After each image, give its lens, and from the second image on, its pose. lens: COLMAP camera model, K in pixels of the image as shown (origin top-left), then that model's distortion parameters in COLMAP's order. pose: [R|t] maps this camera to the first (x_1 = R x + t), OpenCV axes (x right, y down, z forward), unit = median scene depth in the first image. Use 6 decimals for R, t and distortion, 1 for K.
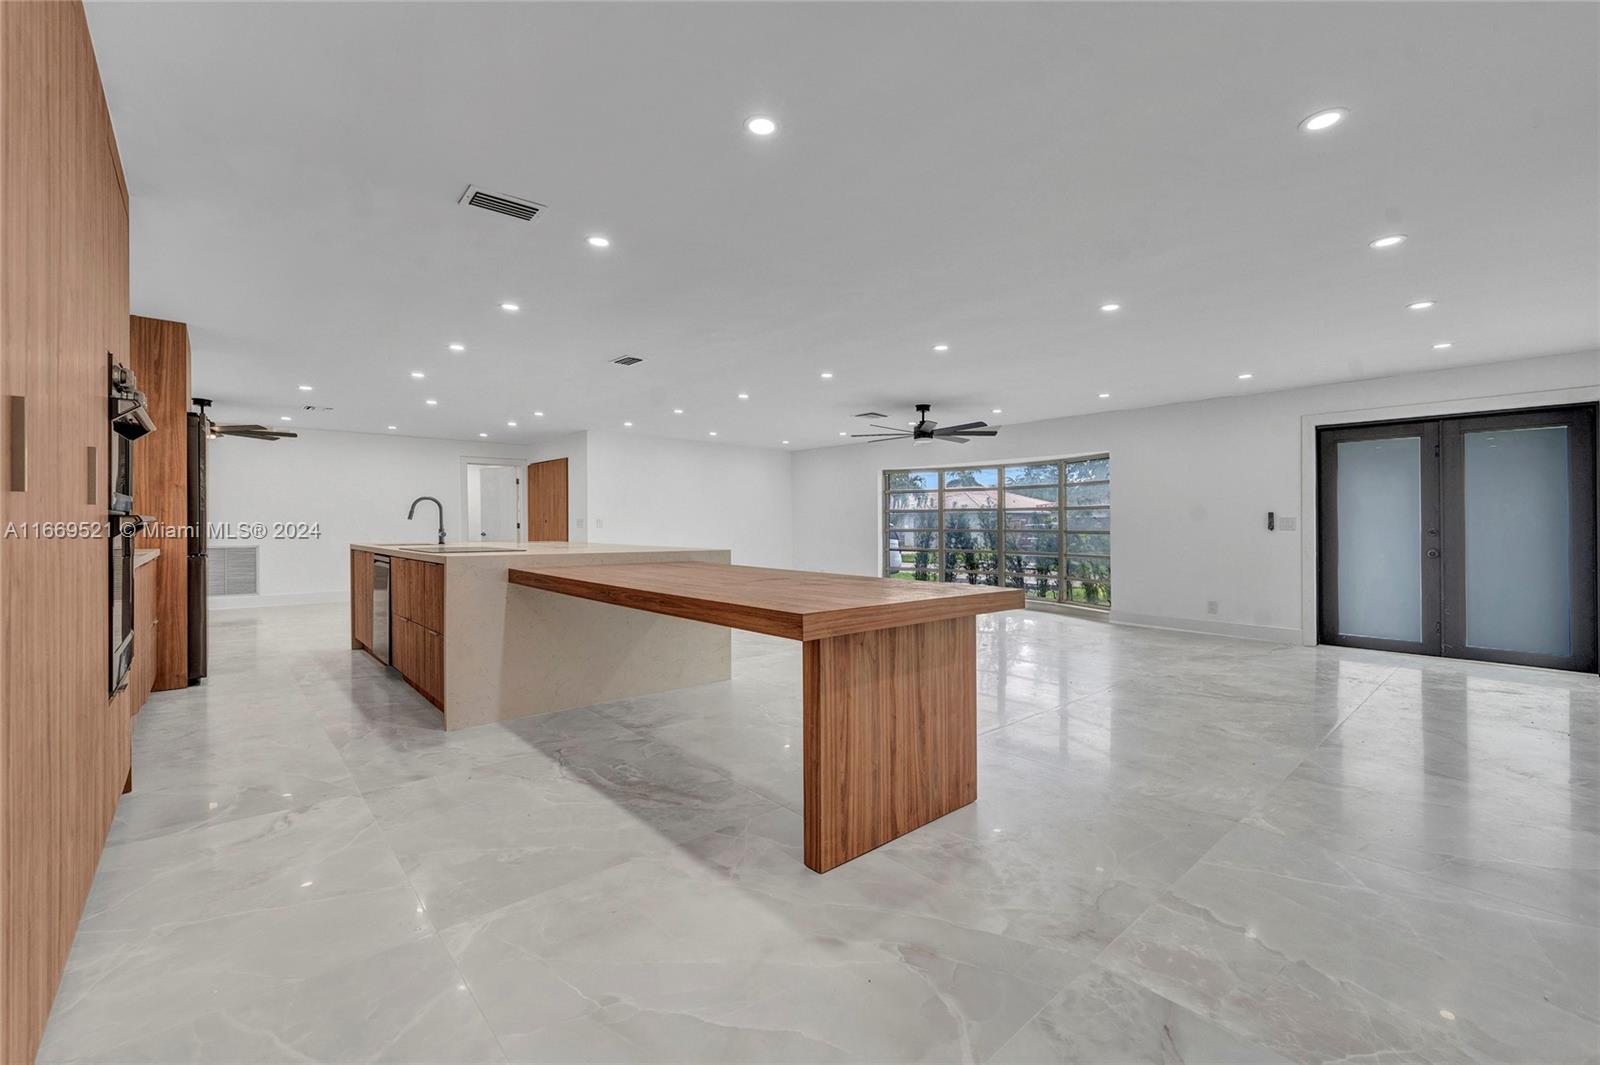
lens RADIAL K [[661.7, 0, 795.5], [0, 661.7, 523.4], [0, 0, 1]] dist [-0.003696, -0.000847]
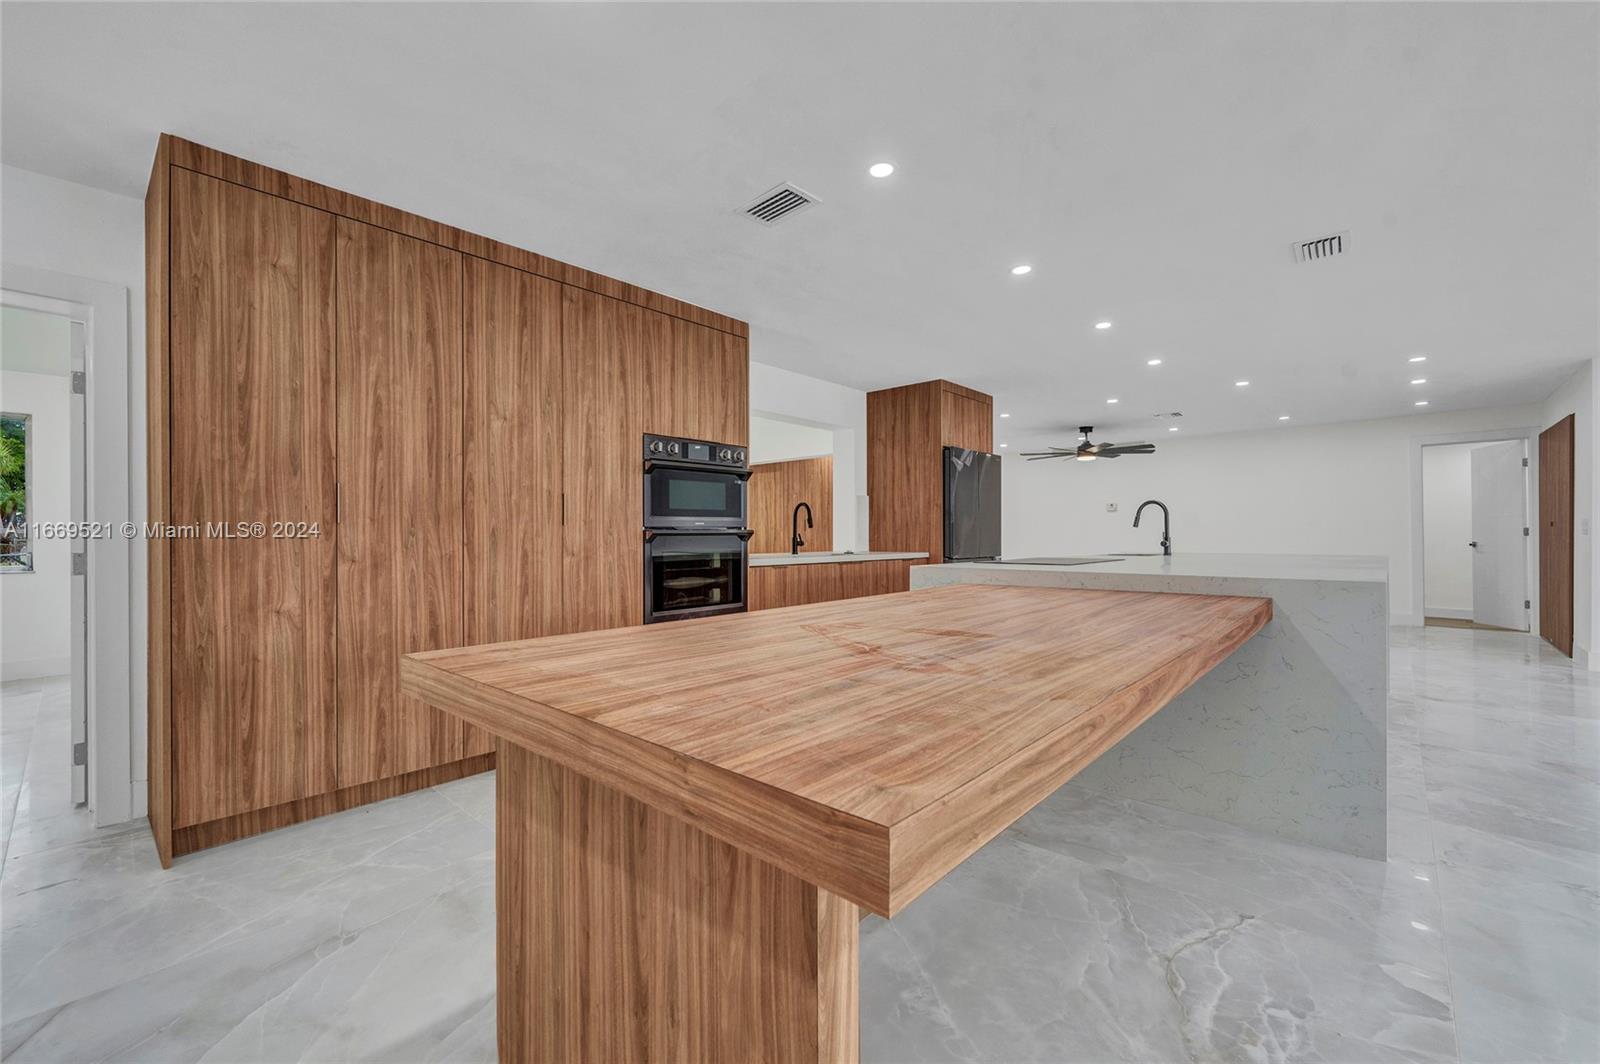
lens RADIAL K [[657.1, 0, 796.4], [0, 657.1, 537.5], [0, 0, 1]] dist [-0.000568, -0.000908]
pose [[0.112294, 0.000237, -0.993675, 0.557909], [0.009114, 0.999958, 0.001268, 0.007425], [0.993633, -0.009199, 0.112287, 0.963710]]
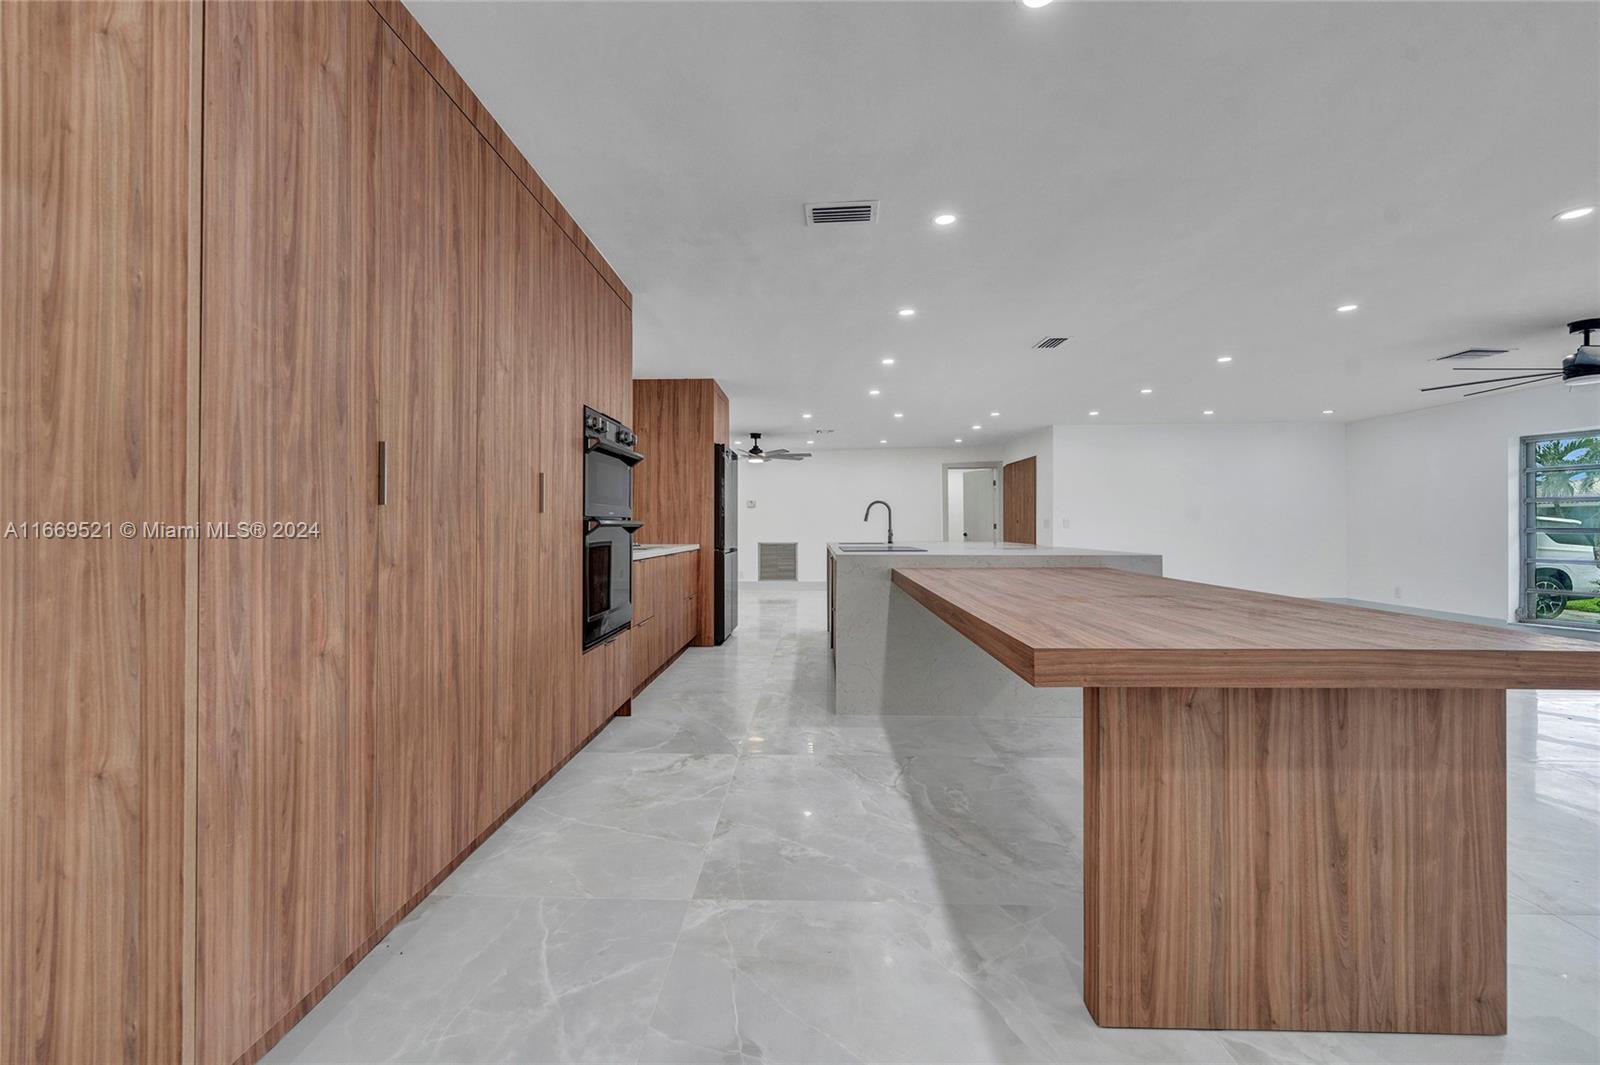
lens RADIAL K [[656.5, 0, 795.5], [0, 656.5, 526.6], [0, 0, 1]] dist [-0.003272, -0.000184]
pose [[0.728589, -0.003822, -0.684940, 0.218296], [0.006464, 0.999978, 0.001297, 0.002940], [0.684921, -0.005372, 0.728598, 0.224835]]
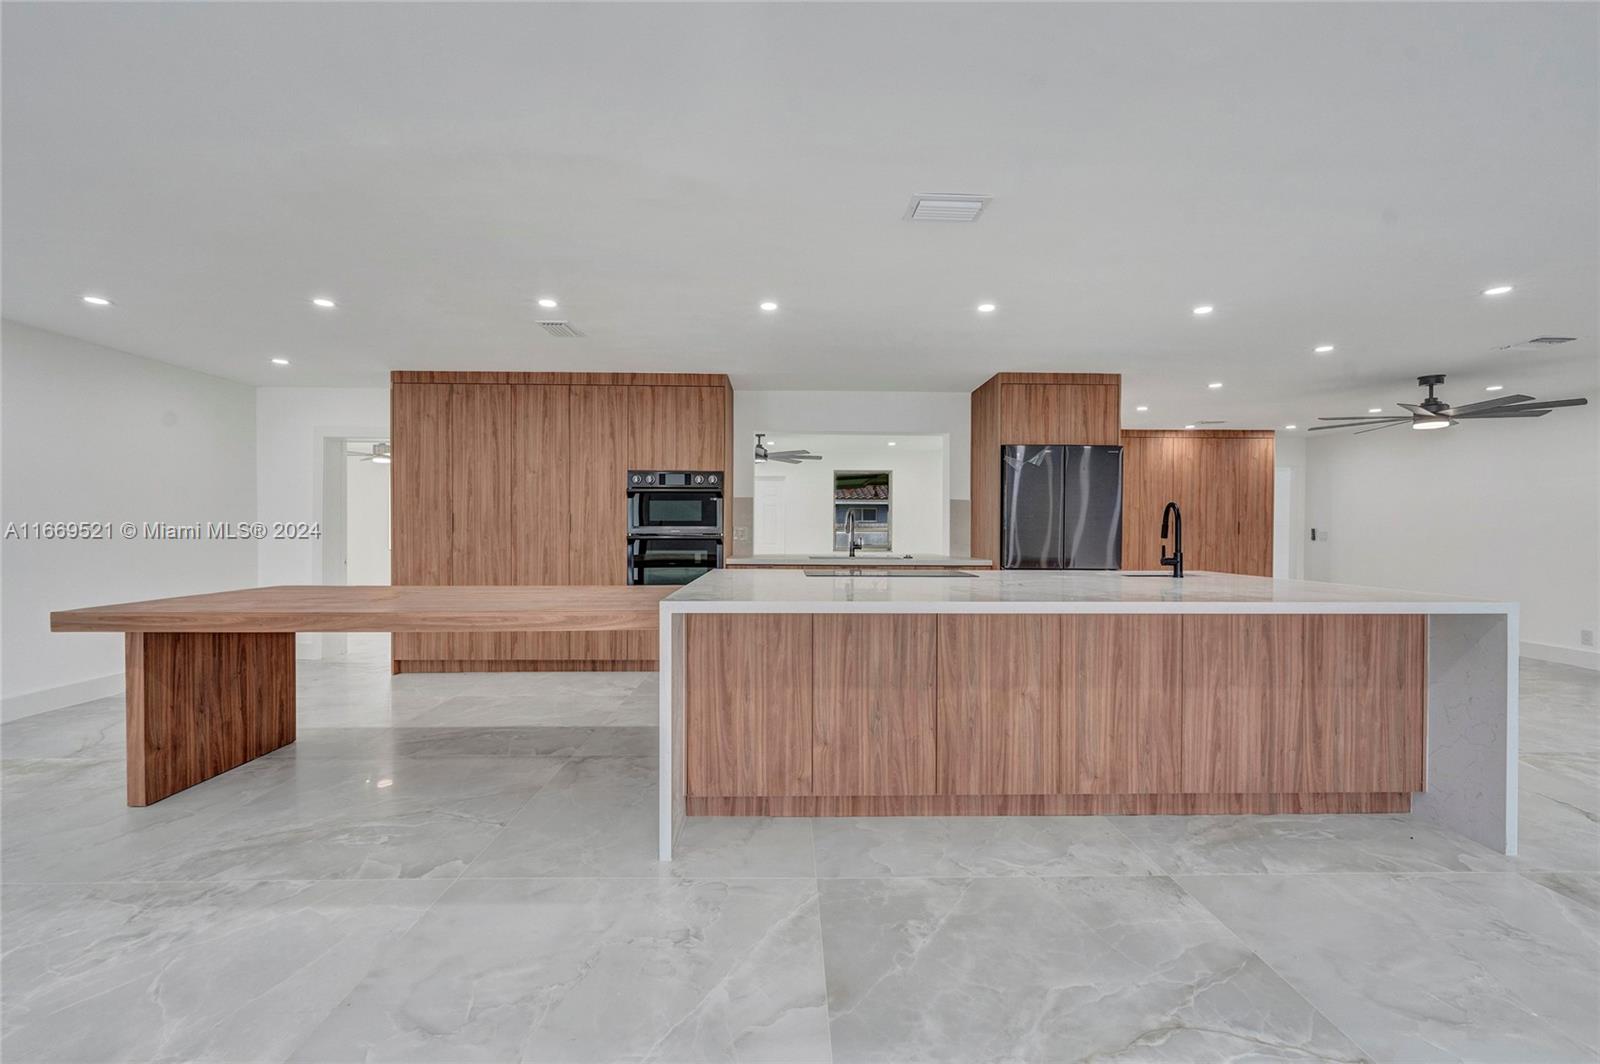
lens RADIAL K [[657.1, 0, 796.4], [0, 657.1, 537.5], [0, 0, 1]] dist [-0.000568, -0.000908]
pose [[-0.643378, 0.006234, -0.765523, 0.385287], [-0.003052, 0.999938, 0.010708, -0.027337], [0.765543, 0.009225, -0.643319, 2.497137]]
